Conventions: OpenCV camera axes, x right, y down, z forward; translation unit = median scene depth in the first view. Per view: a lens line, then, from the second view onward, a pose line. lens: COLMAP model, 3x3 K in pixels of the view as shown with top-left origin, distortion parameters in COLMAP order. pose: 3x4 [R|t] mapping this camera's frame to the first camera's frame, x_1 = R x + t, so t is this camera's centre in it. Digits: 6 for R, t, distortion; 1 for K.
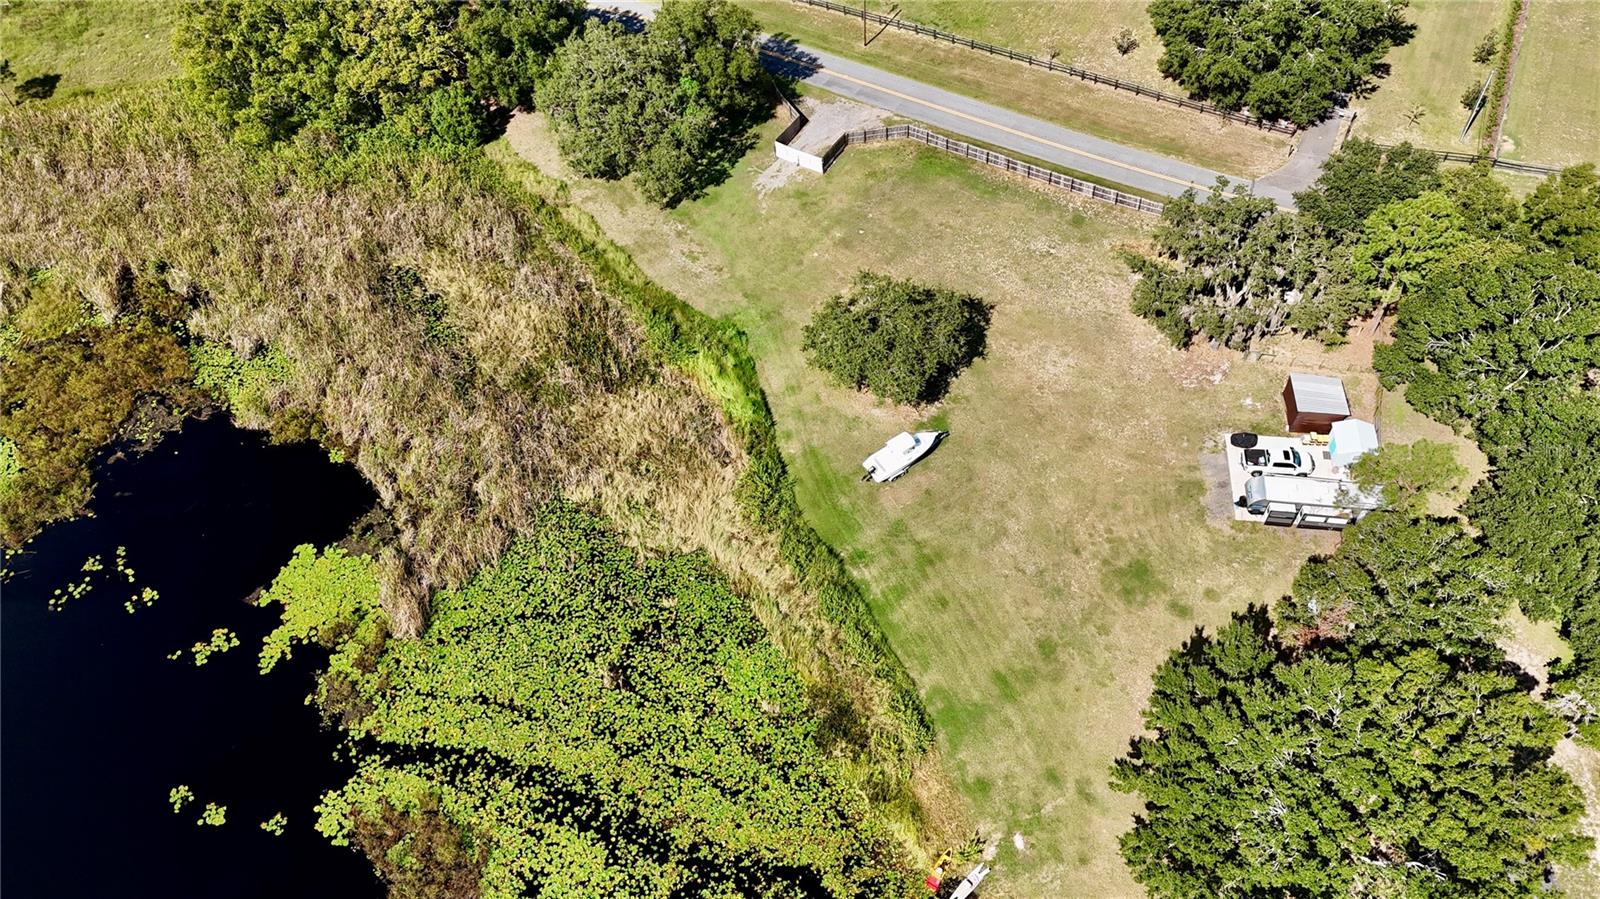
lens RADIAL K [[1177.8, 0, 796.0], [0, 1177.8, 441.3], [0, 0, 1]] dist [0.080511, -0.078055]
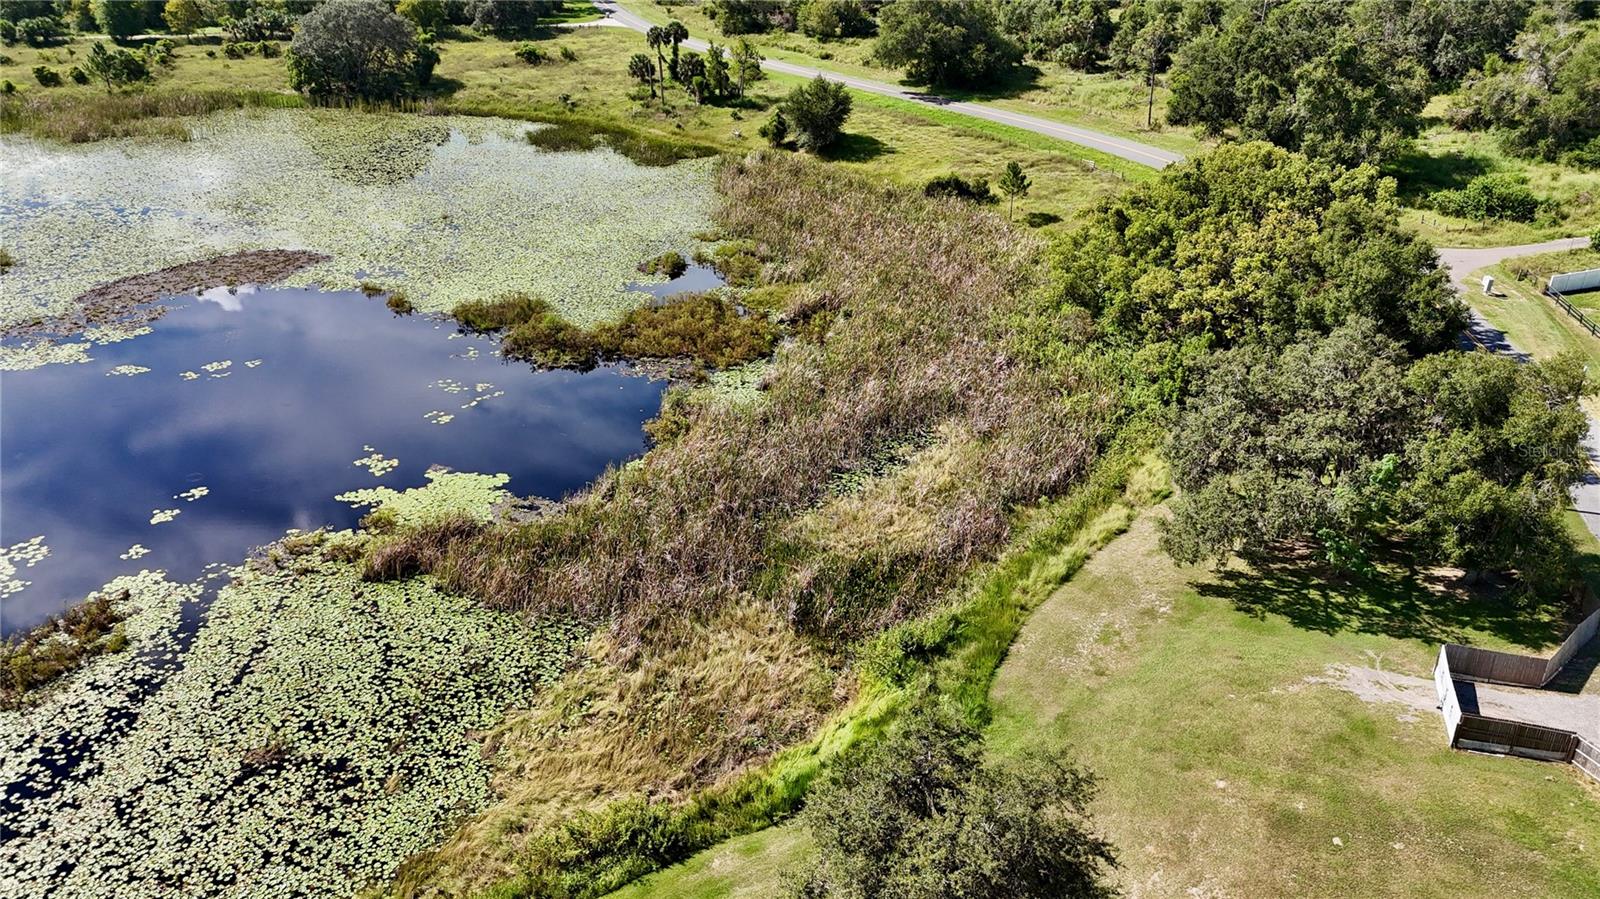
lens RADIAL K [[1170.2, 0, 800.0], [0, 1170.2, 449.5], [0, 0, 1]] dist [0.087388, -0.084579]
pose [[0.242481, 0.473835, -0.846571, 0.381130], [-0.763272, 0.631813, 0.135011, -0.216942], [0.598847, 0.613427, 0.514868, 0.697533]]
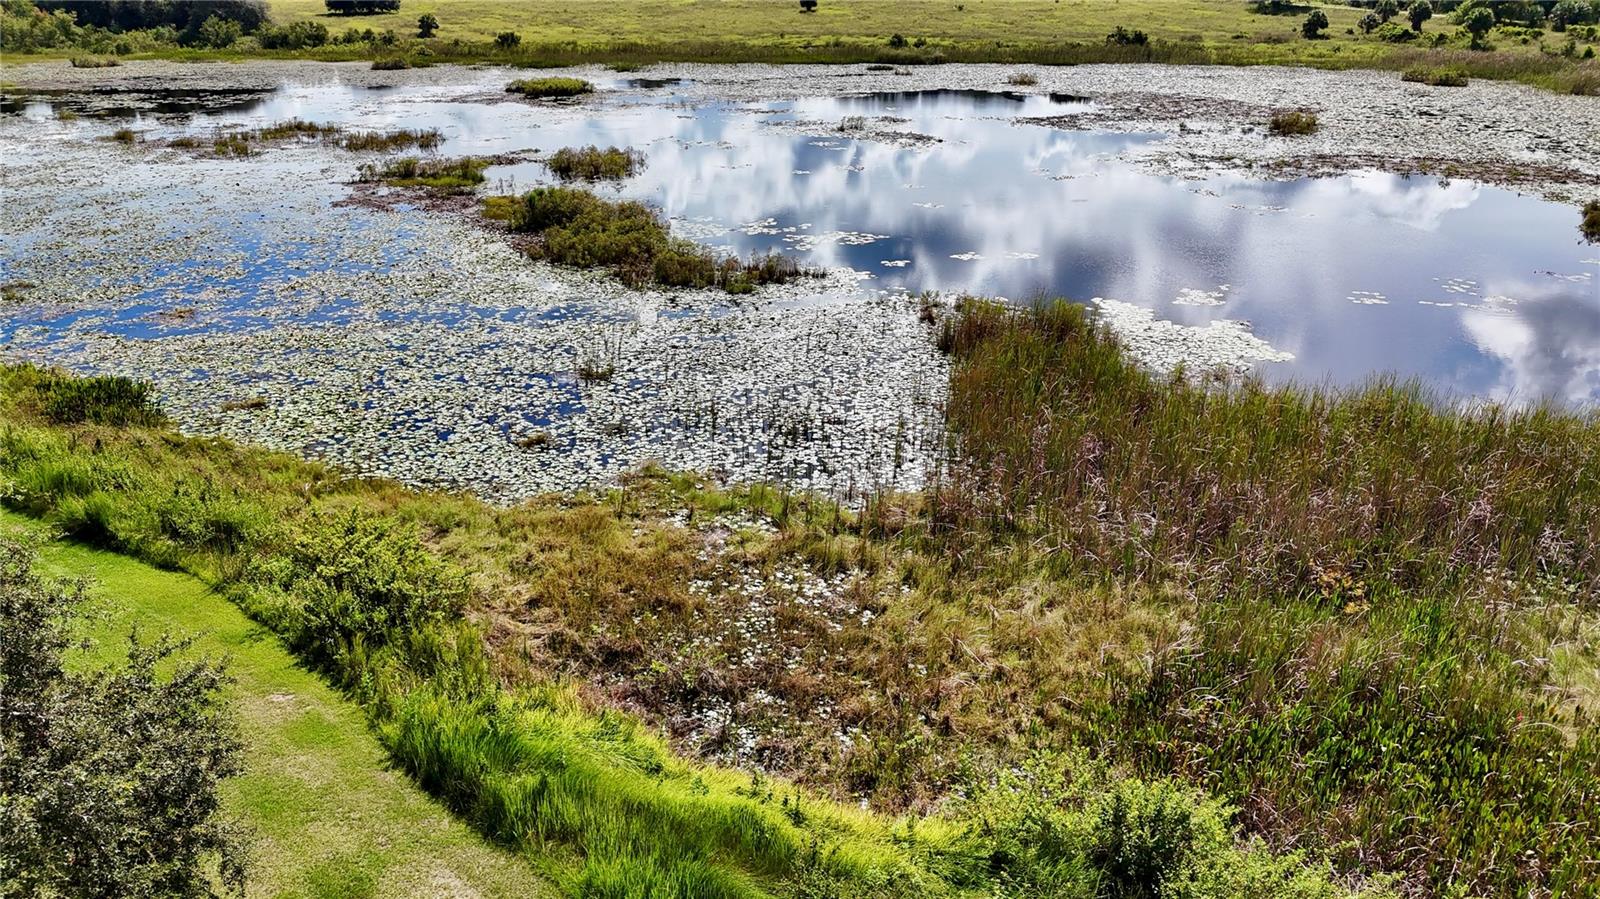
lens RADIAL K [[1177.8, 0, 796.0], [0, 1177.8, 441.3], [0, 0, 1]] dist [0.080511, -0.078055]
pose [[-0.874068, 0.208470, -0.438800, 0.000652], [-0.362932, 0.320206, 0.875071, -0.281847], [0.322932, 0.924126, -0.204221, 1.114331]]
